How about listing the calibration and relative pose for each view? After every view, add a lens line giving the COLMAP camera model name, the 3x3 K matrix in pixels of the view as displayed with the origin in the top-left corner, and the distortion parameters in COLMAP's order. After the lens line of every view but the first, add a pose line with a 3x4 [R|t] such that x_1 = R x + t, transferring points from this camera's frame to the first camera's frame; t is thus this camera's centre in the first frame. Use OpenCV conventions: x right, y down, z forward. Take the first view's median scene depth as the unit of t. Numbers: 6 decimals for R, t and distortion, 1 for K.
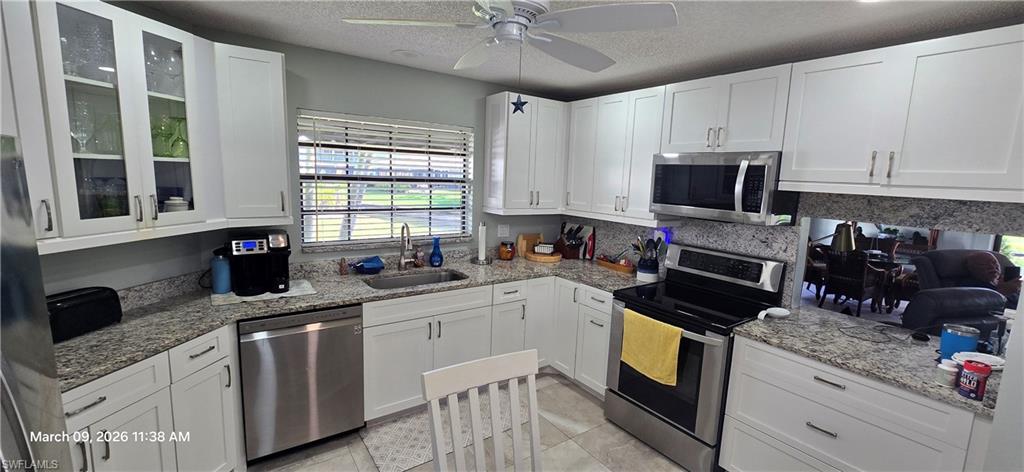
lens RADIAL K [[419.0, 0, 516.2], [0, 419.0, 235.0], [0, 0, 1]] dist [-0.003615, 0.000889]
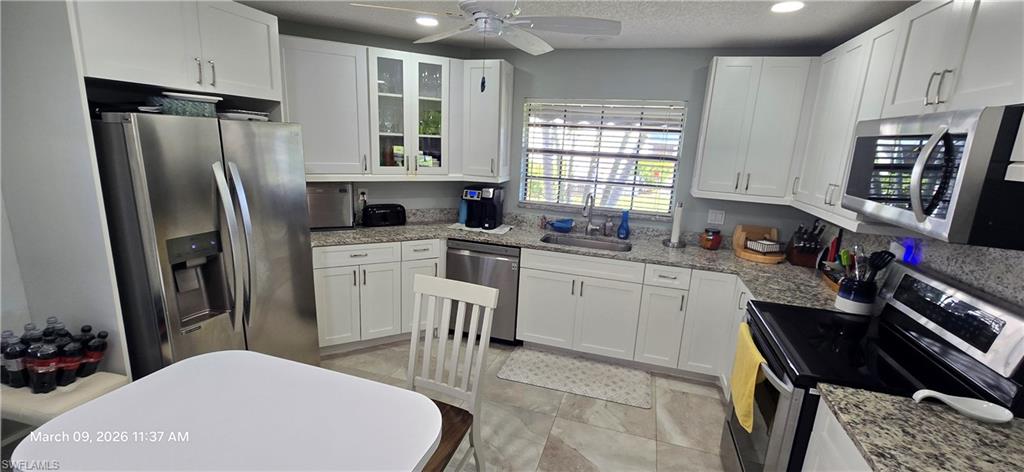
lens RADIAL K [[419.0, 0, 519.0], [0, 419.0, 235.9], [0, 0, 1]] dist [-0.003615, 0.000889]
pose [[0.607200, 0.168104, -0.776562, 0.545075], [-0.141166, 0.984637, 0.102768, -0.004067], [0.781908, 0.047223, 0.621602, 0.166026]]
